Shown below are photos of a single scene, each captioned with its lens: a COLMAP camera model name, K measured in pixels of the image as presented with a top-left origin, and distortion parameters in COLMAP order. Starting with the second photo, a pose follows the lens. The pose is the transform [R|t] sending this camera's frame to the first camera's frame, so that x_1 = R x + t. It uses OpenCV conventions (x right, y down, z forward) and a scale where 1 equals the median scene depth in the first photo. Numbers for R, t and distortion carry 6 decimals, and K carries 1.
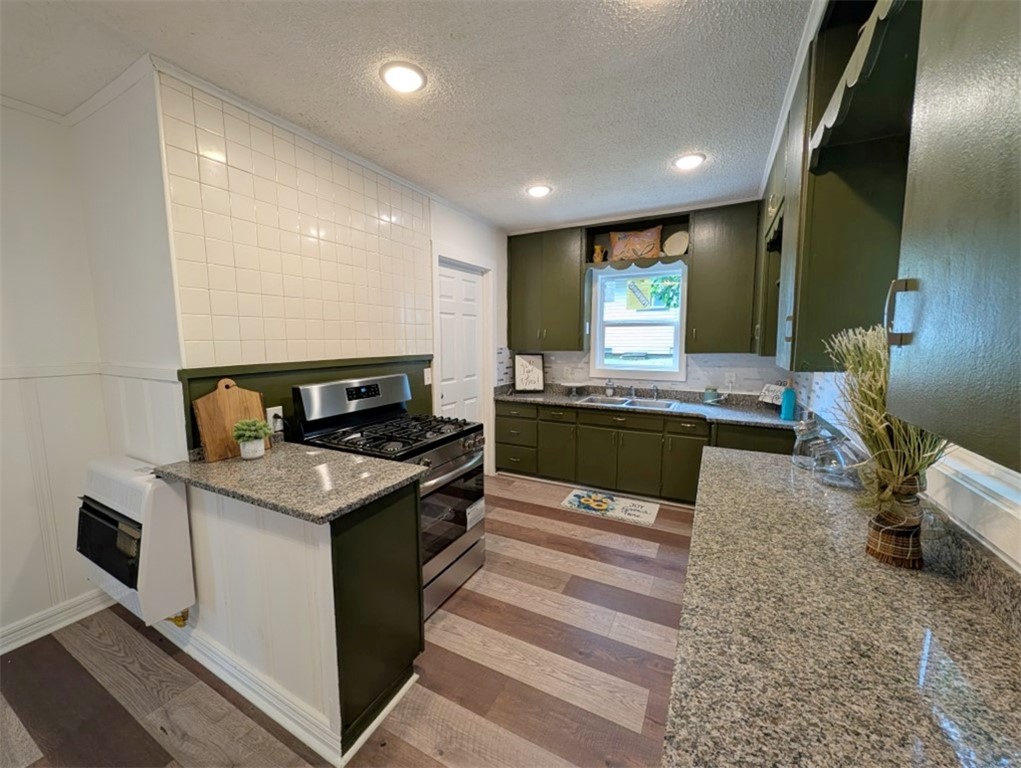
lens RADIAL K [[390.9, 0, 509.4], [0, 390.9, 383.5], [0, 0, 1]] dist [0.000093, 0.000518]
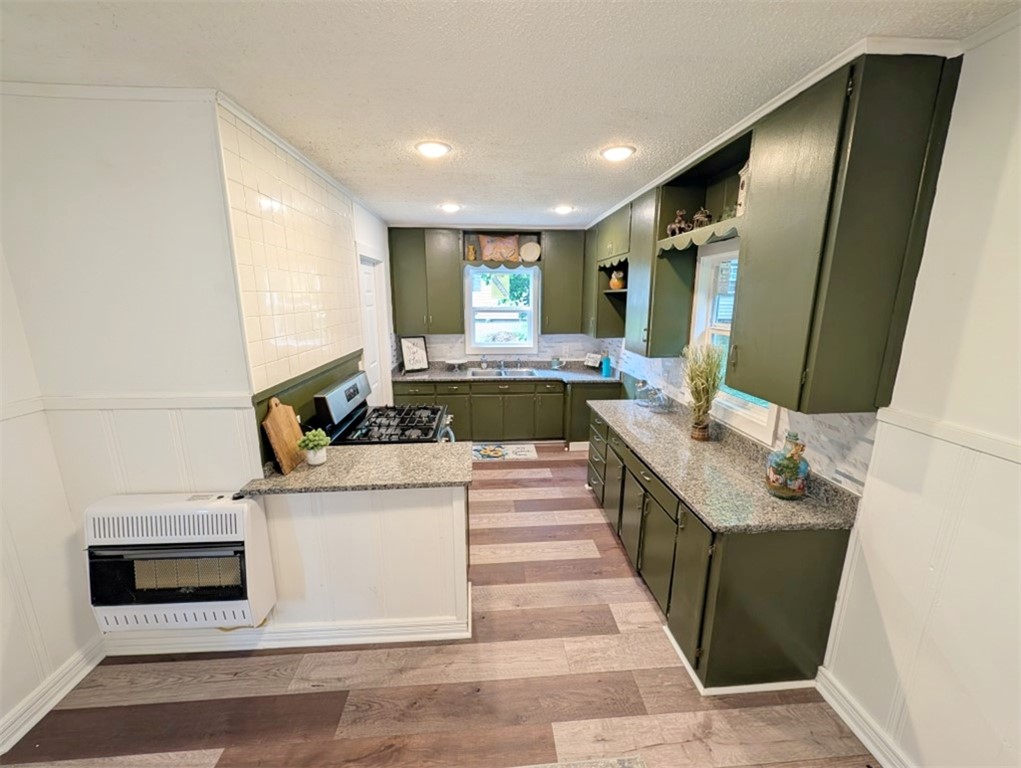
lens RADIAL K [[390.9, 0, 509.9], [0, 390.9, 382.8], [0, 0, 1]] dist [0.000093, 0.000518]
pose [[0.849894, -0.106550, 0.516069, -0.416113], [0.054092, 0.991811, 0.115691, -0.081484], [-0.524170, -0.070410, 0.848698, -0.140298]]
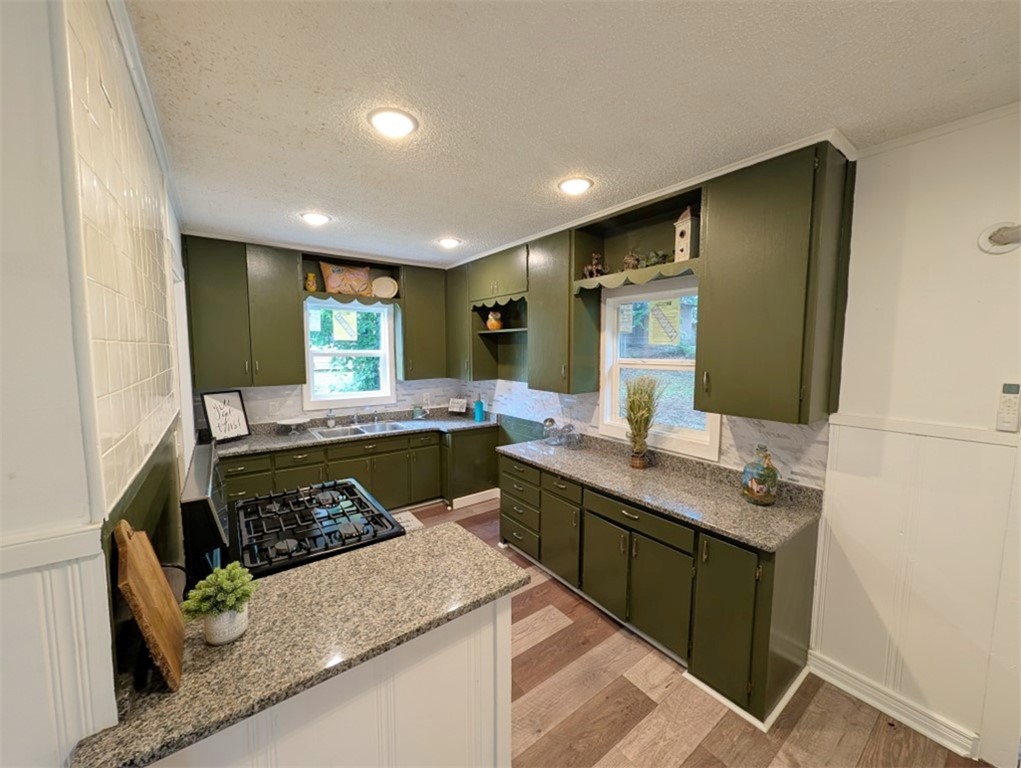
lens RADIAL K [[390.9, 0, 509.8], [0, 390.9, 383.5], [0, 0, 1]] dist [0.000093, 0.000518]
pose [[0.437201, -0.074041, 0.896311, -0.538718], [0.097094, 0.994666, 0.034805, -0.086823], [-0.894107, 0.071809, 0.442058, 0.198559]]
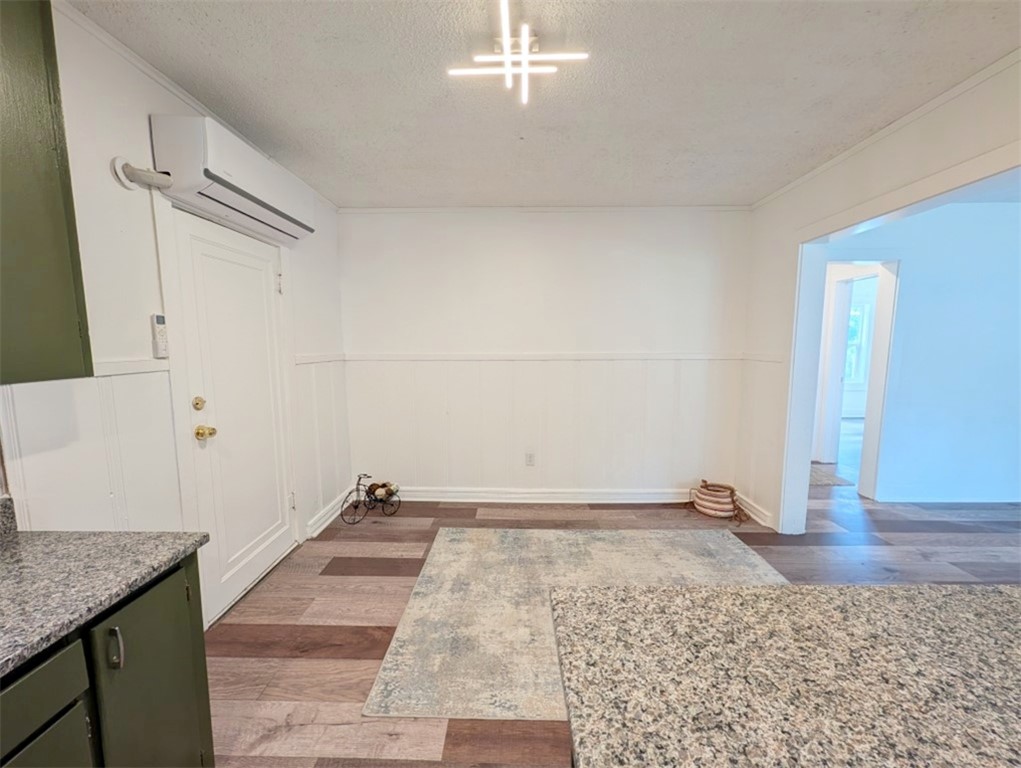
lens RADIAL K [[390.9, 0, 510.4], [0, 390.9, 382.8], [0, 0, 1]] dist [0.000093, 0.000518]
pose [[-0.894436, 0.055649, -0.443720, -0.051063], [-0.043566, 0.976664, 0.210308, -0.055287], [0.445069, 0.207438, -0.871139, 0.555516]]
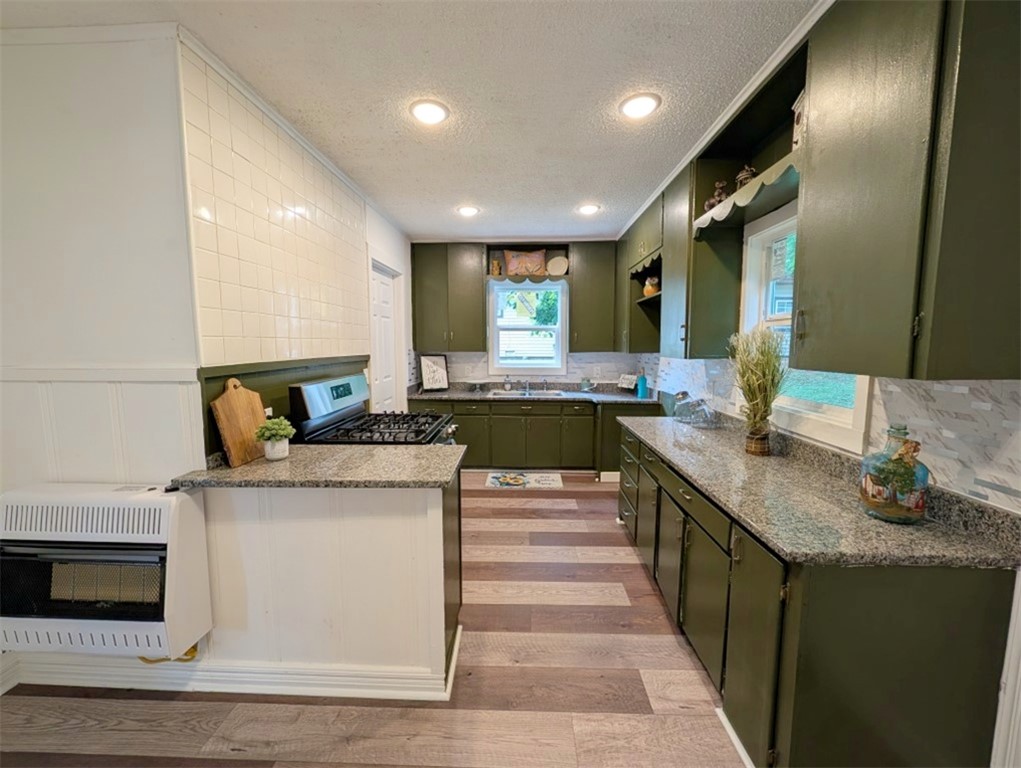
lens RADIAL K [[390.9, 0, 509.9], [0, 390.9, 383.2], [0, 0, 1]] dist [0.000093, 0.000518]
pose [[0.901139, -0.040498, 0.431635, -0.306948], [0.046166, 0.998930, -0.002657, 0.018495], [-0.431066, 0.022321, 0.902044, -0.068280]]
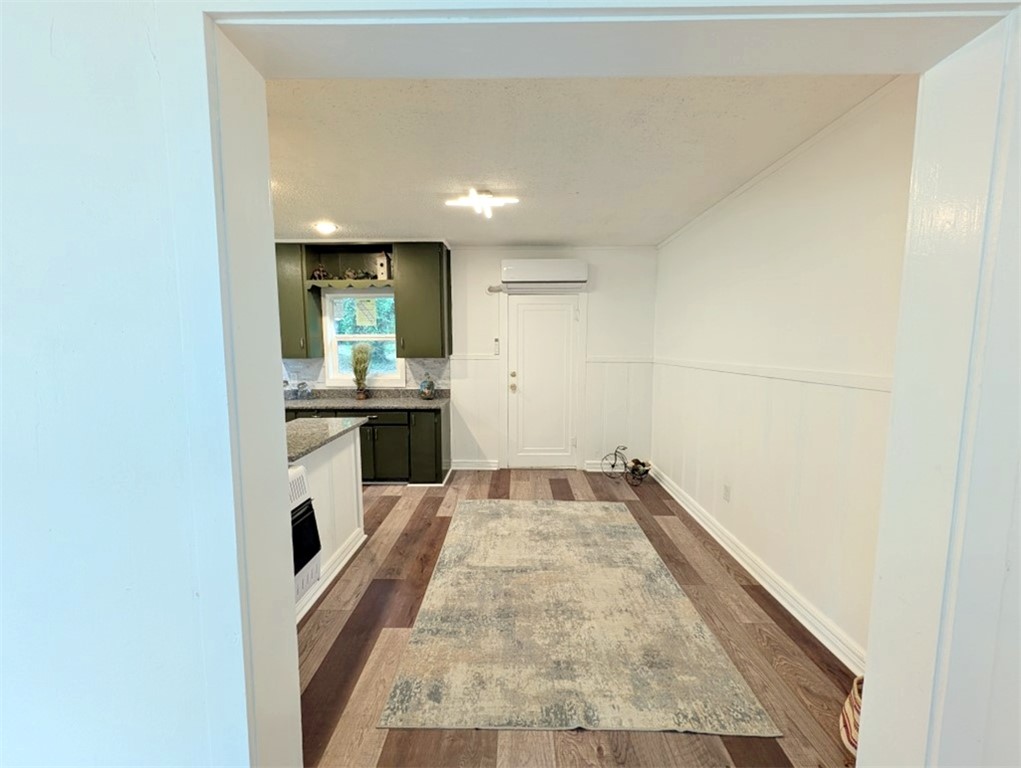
lens RADIAL K [[390.9, 0, 511.7], [0, 390.9, 382.3], [0, 0, 1]] dist [0.000093, 0.000518]
pose [[-0.454390, -0.076481, 0.887513, -1.147493], [0.106037, 0.984580, 0.139134, -0.047946], [-0.884469, 0.157330, -0.439274, 0.465683]]
